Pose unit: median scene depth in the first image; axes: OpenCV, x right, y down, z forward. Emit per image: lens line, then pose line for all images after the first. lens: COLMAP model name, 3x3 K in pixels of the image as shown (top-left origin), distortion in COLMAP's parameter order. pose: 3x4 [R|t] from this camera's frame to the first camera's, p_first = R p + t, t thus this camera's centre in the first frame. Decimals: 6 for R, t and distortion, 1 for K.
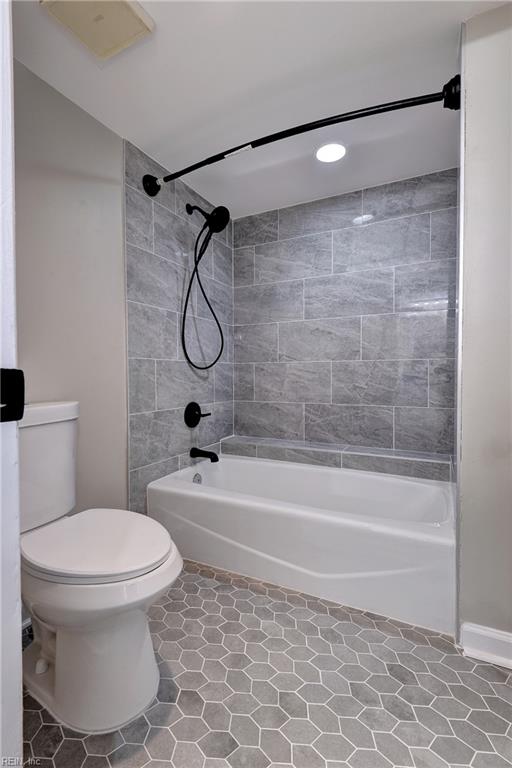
lens RADIAL K [[355.3, 0, 257.0], [0, 355.3, 384.1], [0, 0, 1]] dist [0.013886, -0.001375]
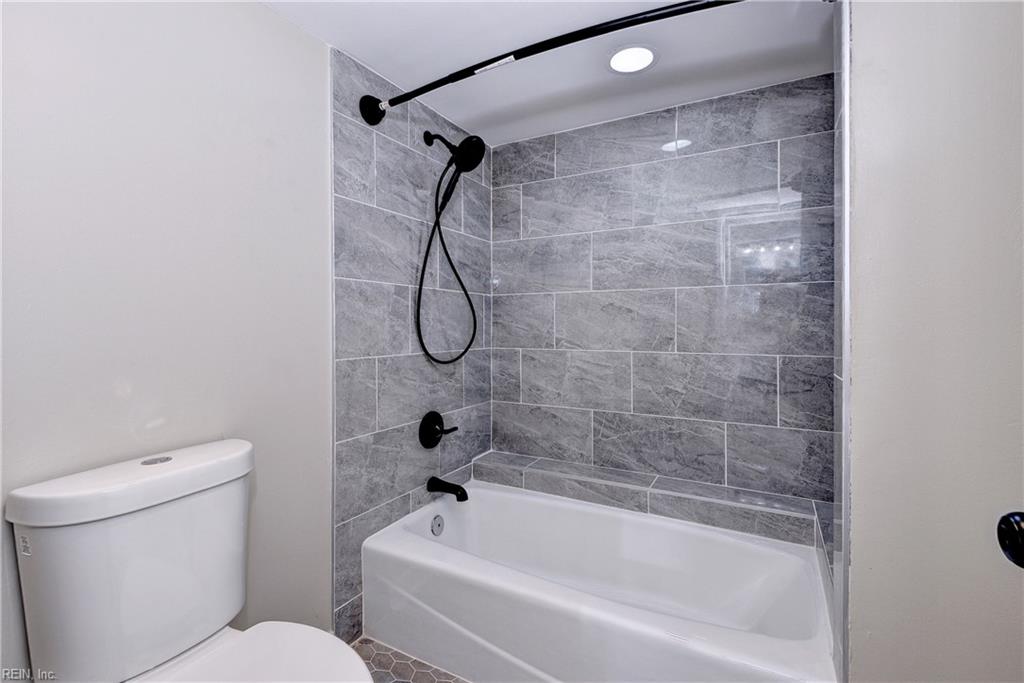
lens RADIAL K [[473.7, 0, 511.0], [0, 473.7, 333.5], [0, 0, 1]] dist [0.013886, -0.001375]
pose [[0.999297, 0.001927, -0.037440, 0.009248], [-0.002720, 0.999773, -0.021146, -0.086024], [0.037391, 0.021233, 0.999075, 0.076443]]
